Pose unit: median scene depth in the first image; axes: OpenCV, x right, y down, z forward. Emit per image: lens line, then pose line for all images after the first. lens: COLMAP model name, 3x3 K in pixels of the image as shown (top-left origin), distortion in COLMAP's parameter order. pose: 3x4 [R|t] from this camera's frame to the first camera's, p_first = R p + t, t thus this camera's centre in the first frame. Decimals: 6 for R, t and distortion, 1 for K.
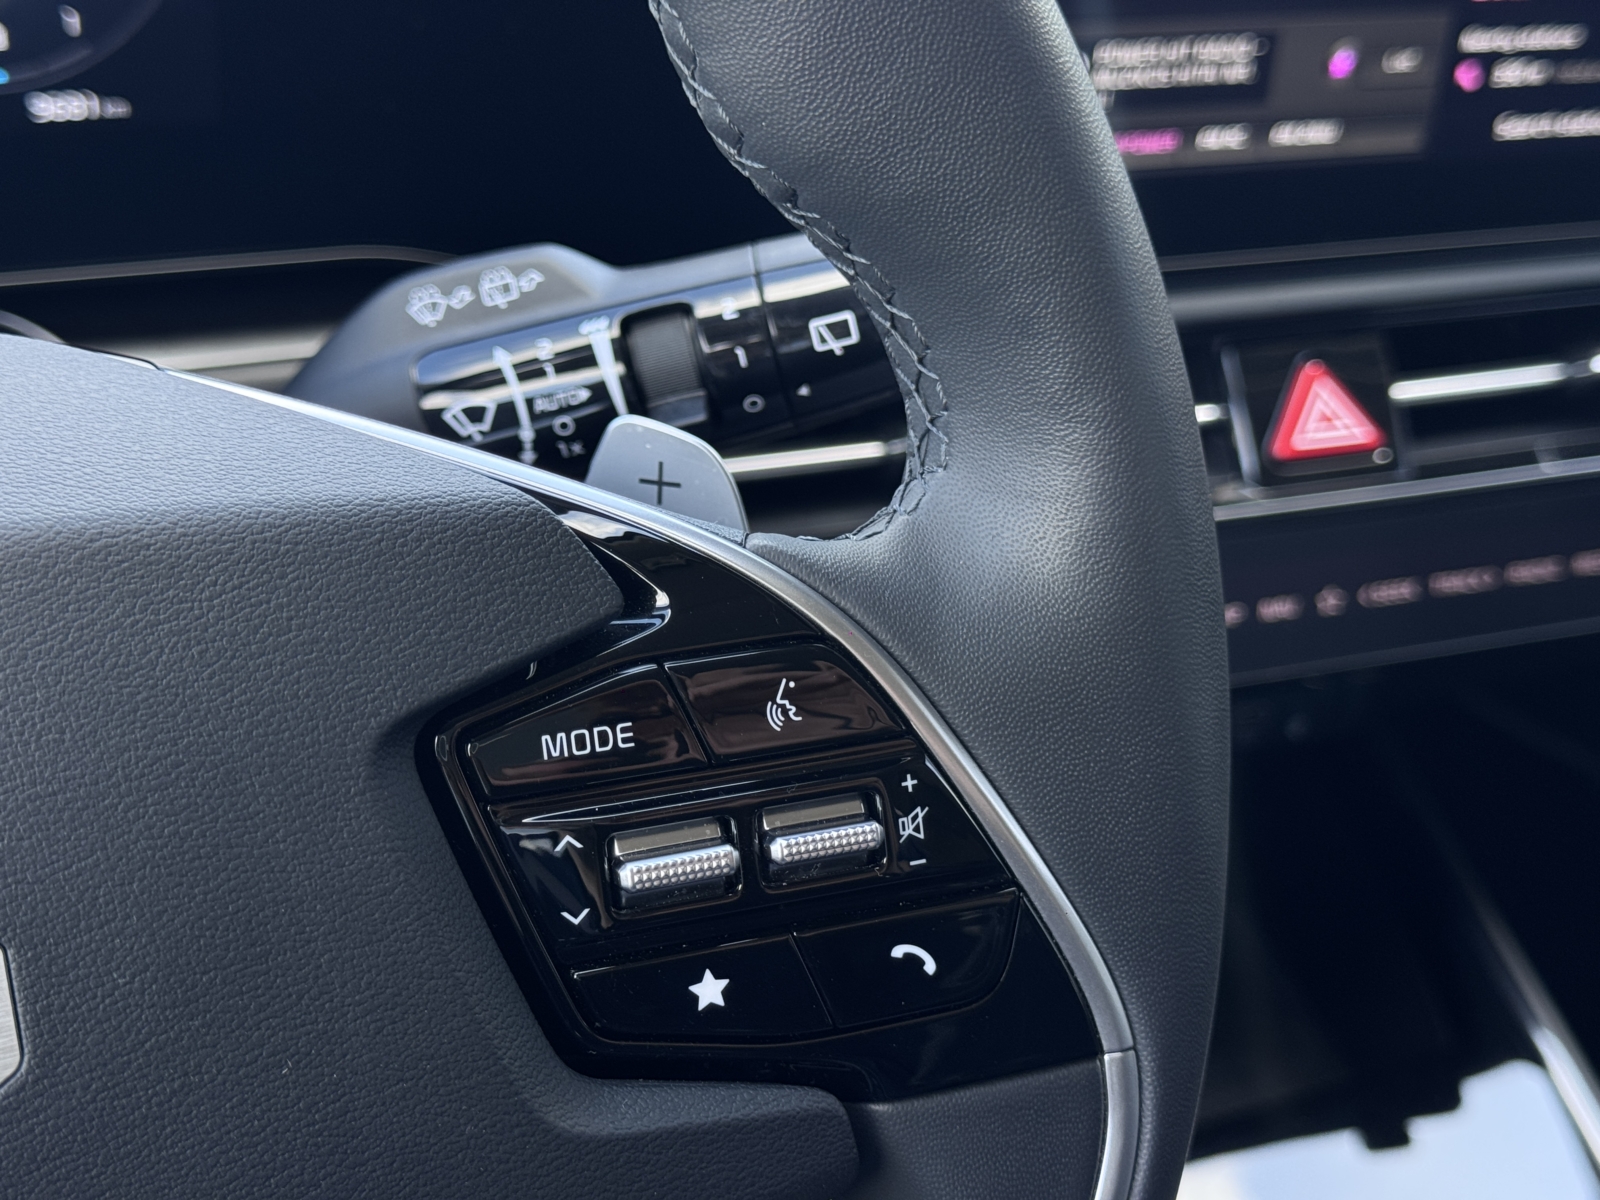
lens RADIAL K [[2258.0, 0, 800.0], [0, 2258.0, 600.0], [0, 0, 1]] dist [0.103189, -0.176461]
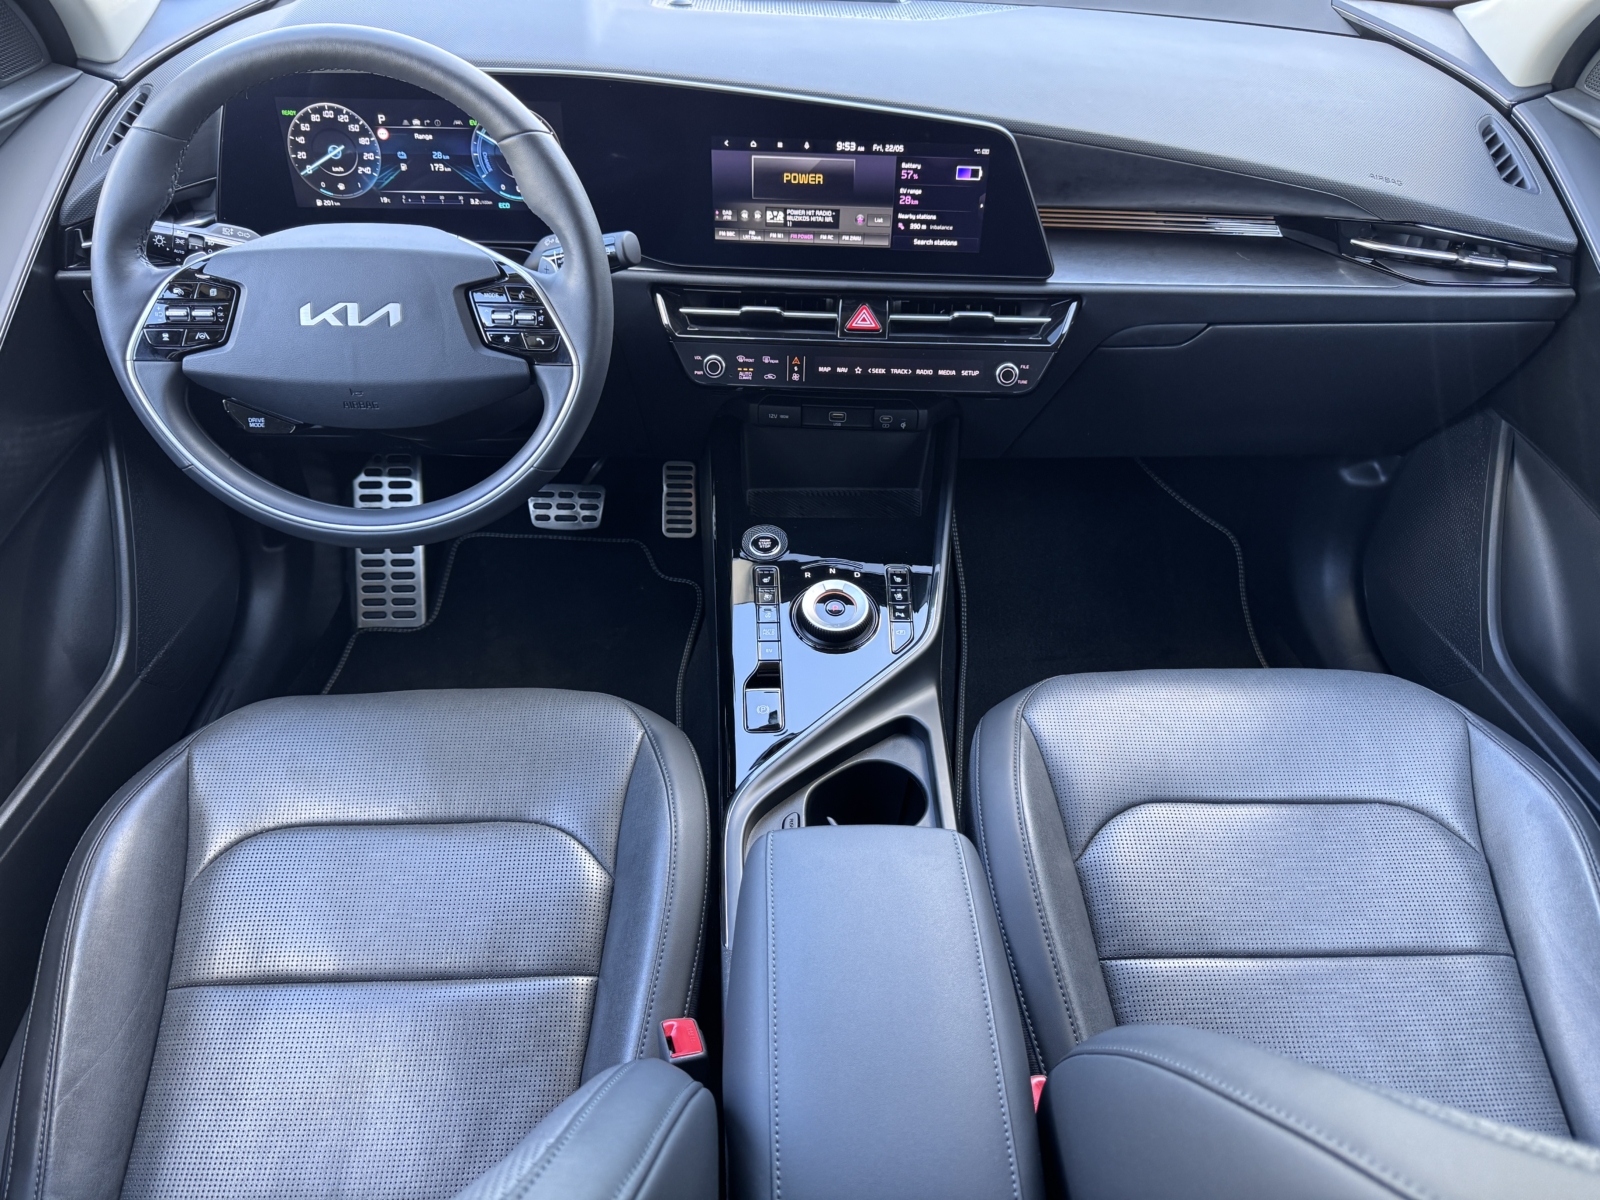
lens RADIAL K [[1124.3, 0, 800.5], [0, 1124.3, 630.0], [0, 0, 1]] dist [-0.073639, 0.044150]
pose [[0.902347, 0.205412, -0.378914, 1.583323], [-0.167510, 0.977153, 0.130813, 0.326036], [0.397128, -0.054567, 0.916140, -1.221011]]
